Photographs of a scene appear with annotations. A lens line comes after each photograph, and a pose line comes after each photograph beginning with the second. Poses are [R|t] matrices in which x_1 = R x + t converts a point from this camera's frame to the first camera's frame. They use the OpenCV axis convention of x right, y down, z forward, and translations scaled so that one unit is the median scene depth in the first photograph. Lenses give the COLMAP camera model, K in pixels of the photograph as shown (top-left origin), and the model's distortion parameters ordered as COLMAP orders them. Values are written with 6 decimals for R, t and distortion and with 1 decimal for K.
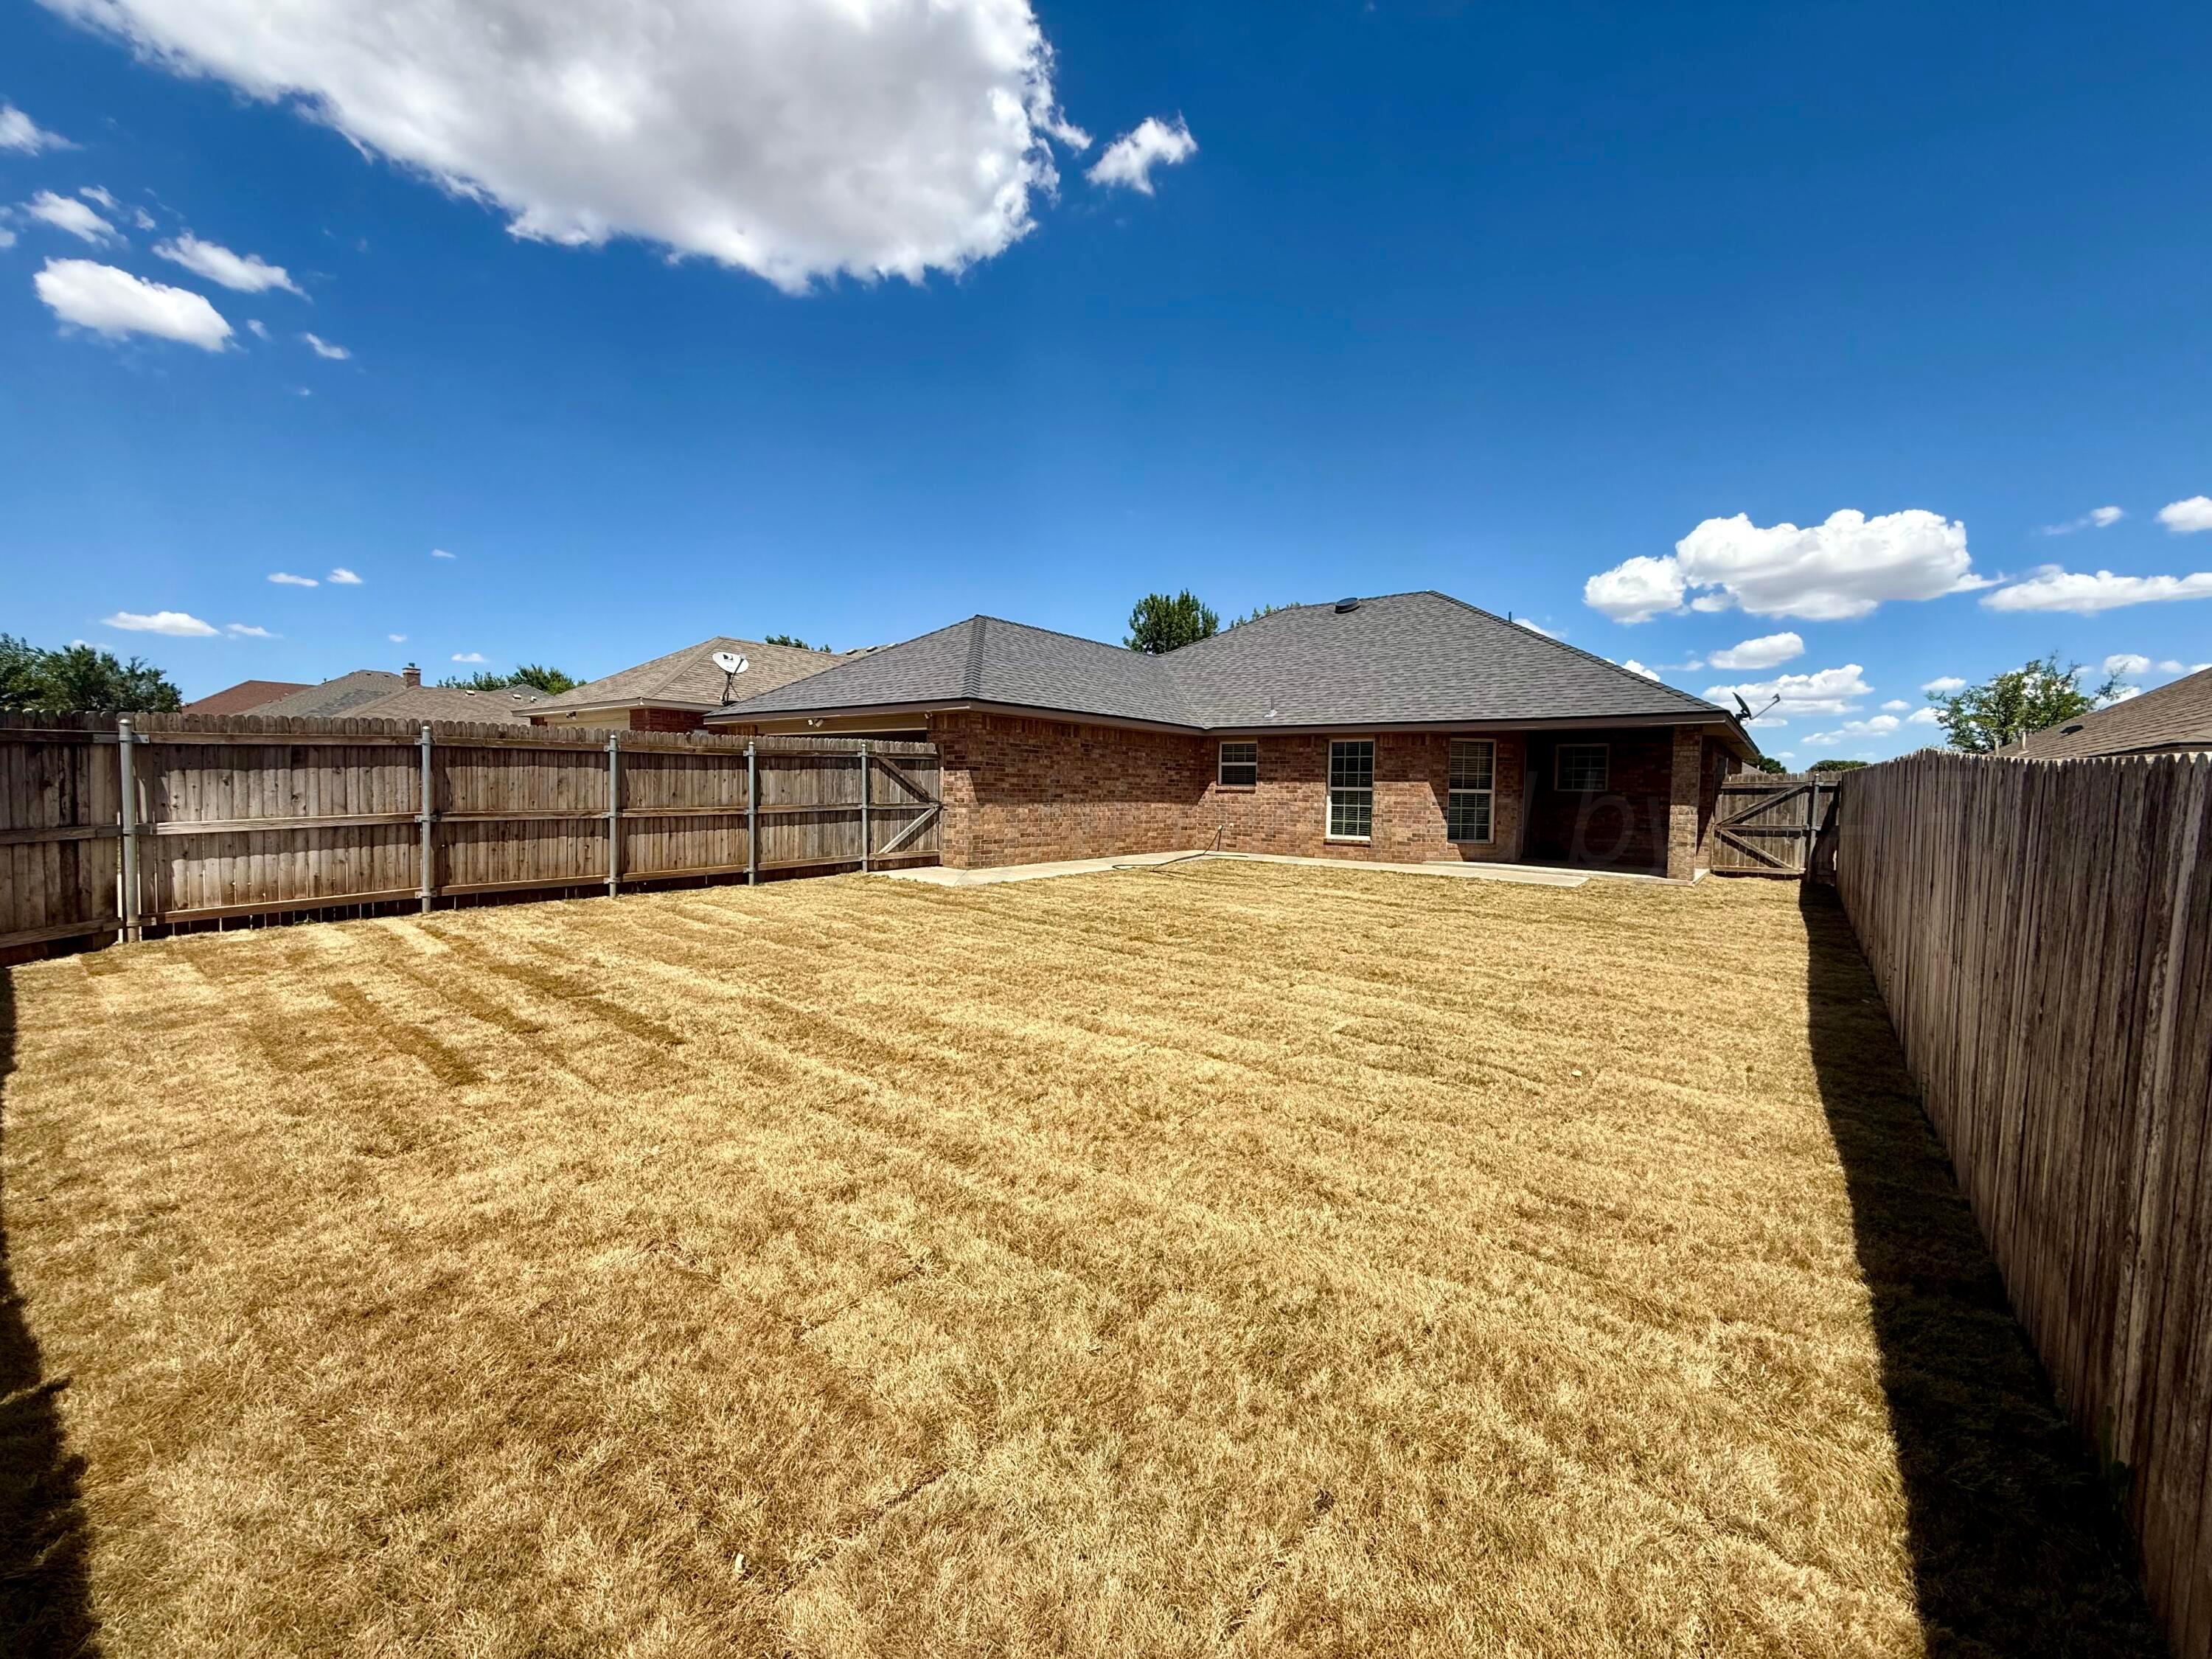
lens RADIAL K [[914.9, 0, 1106.0], [0, 914.9, 829.5], [0, 0, 1]] dist [0.019034, -0.000140]
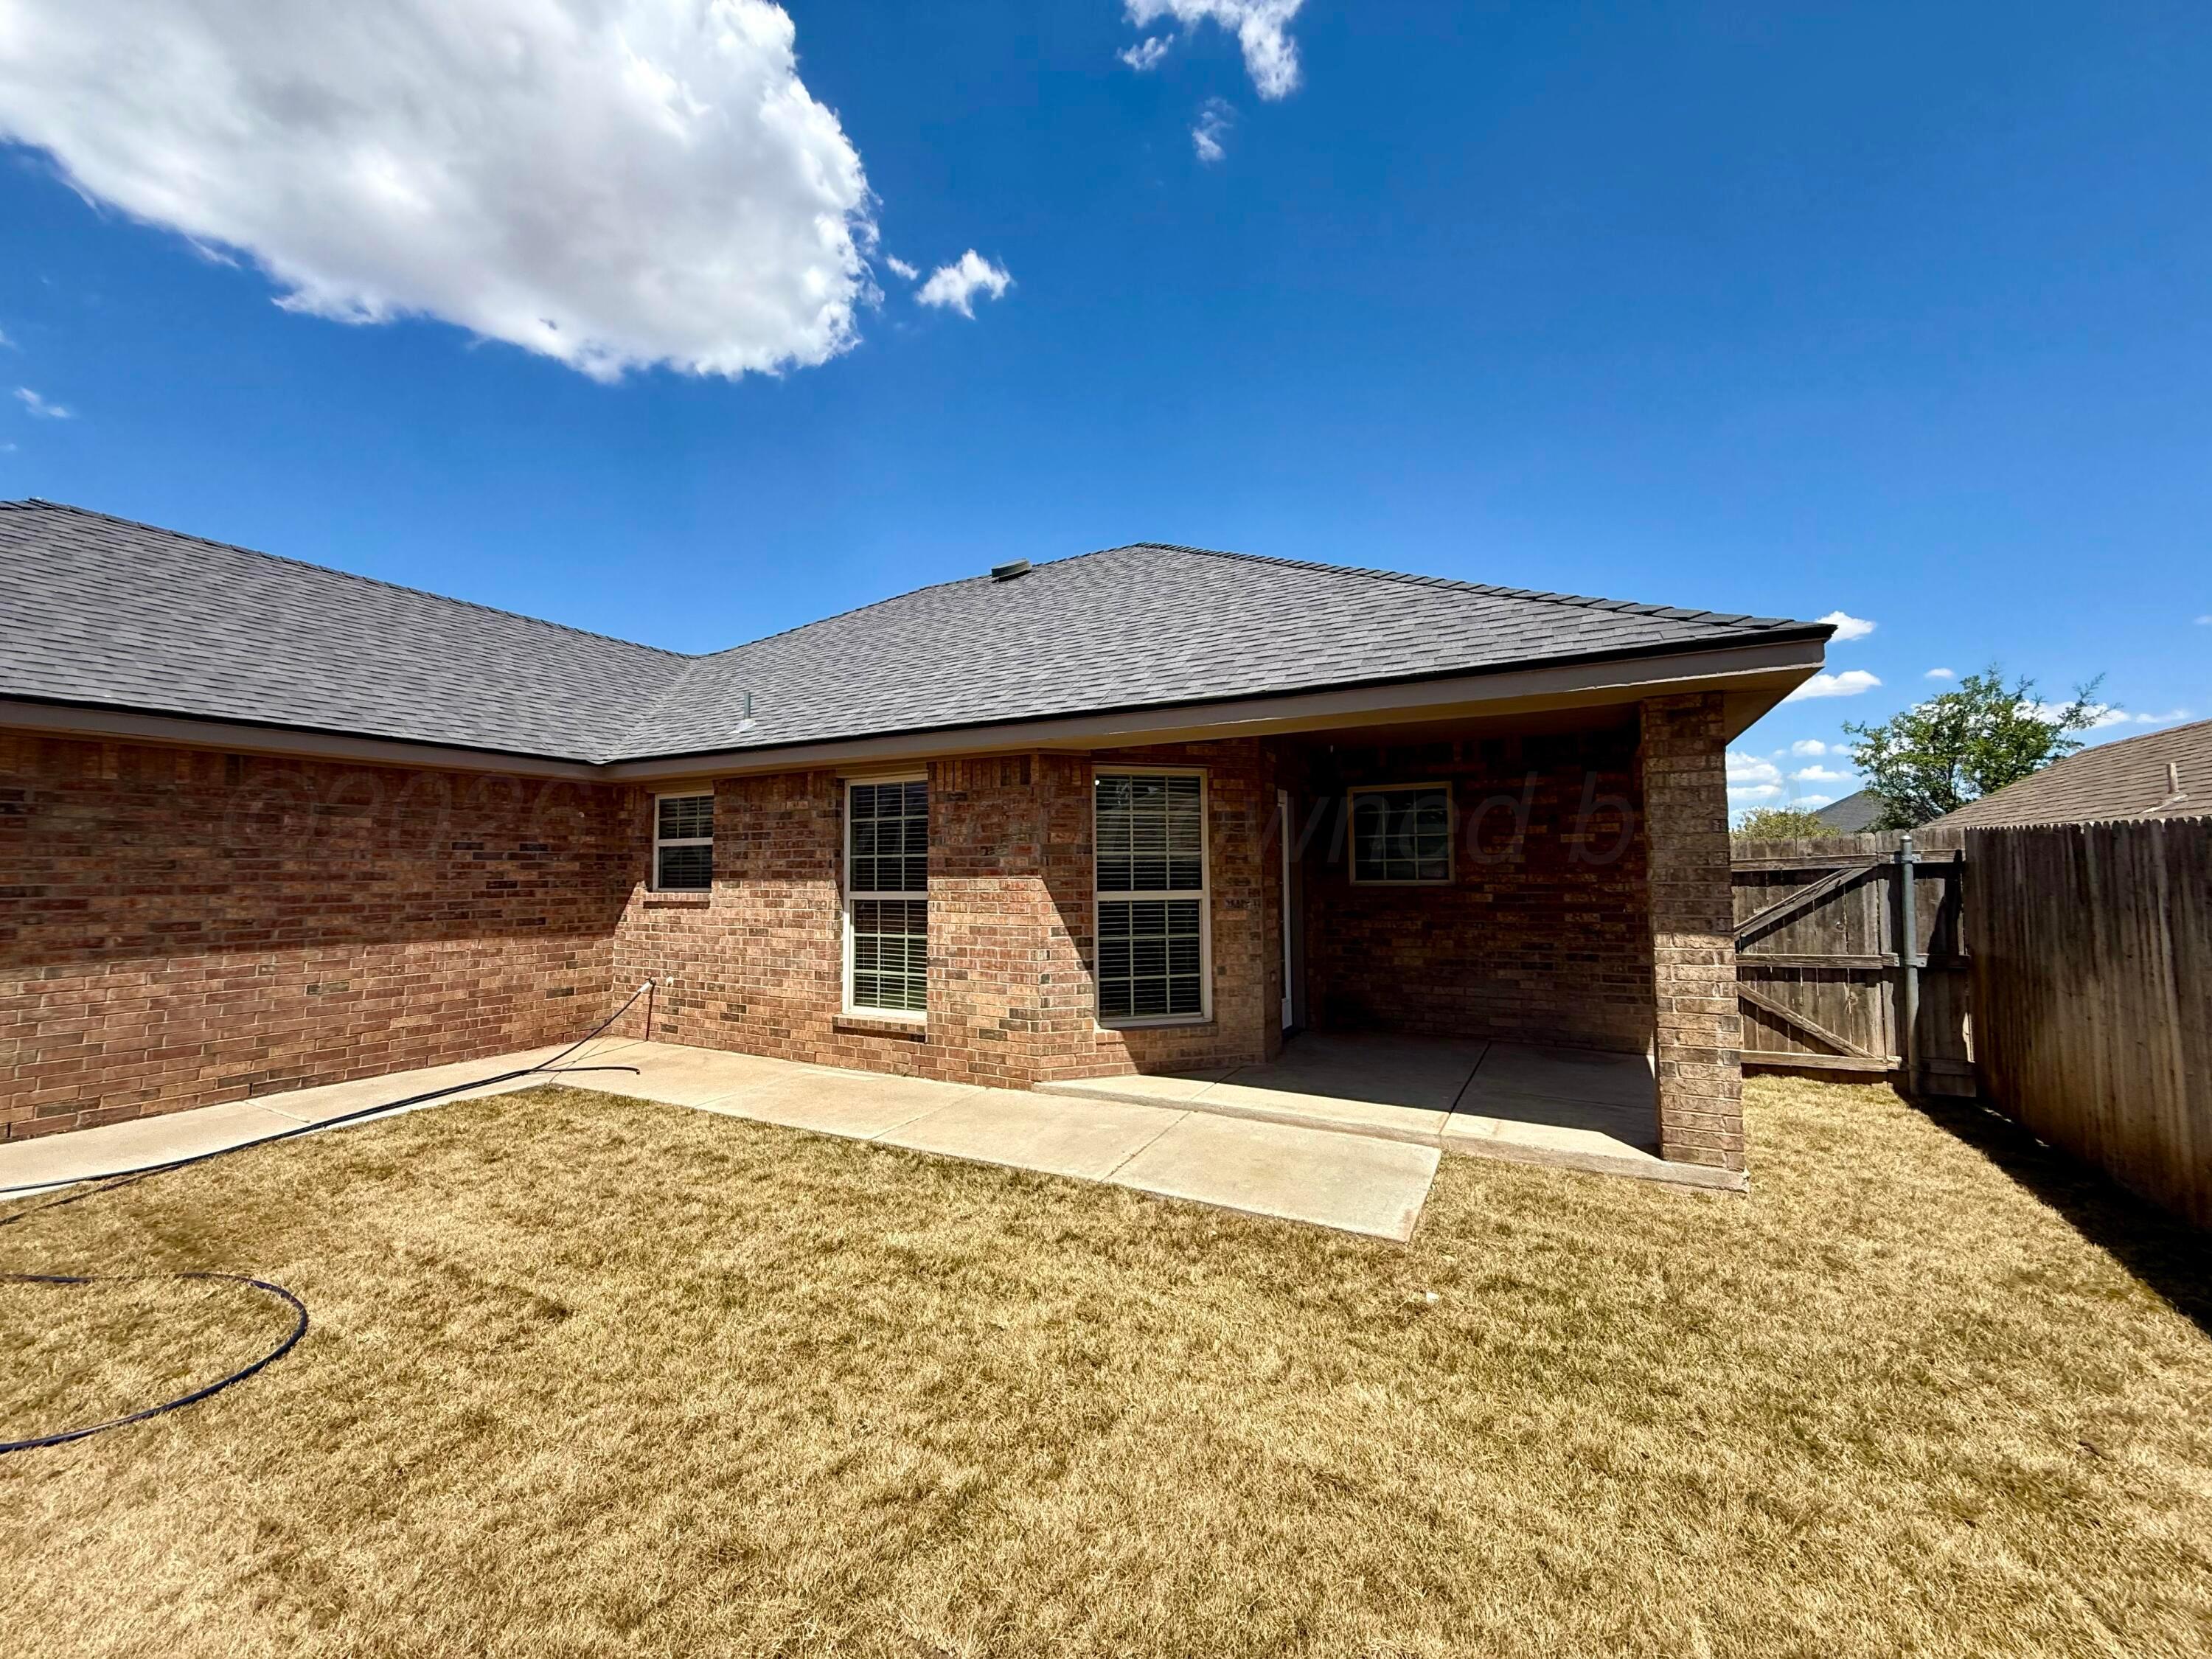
lens RADIAL K [[879.4, 0, 1105.4], [0, 879.4, 823.8], [0, 0, 1]] dist [-0.001120, -0.000176]
pose [[0.986090, -0.017231, 0.165317, 0.284189], [0.034232, 0.994343, -0.100547, -0.031461], [-0.162649, 0.104807, 0.981102, 0.559607]]
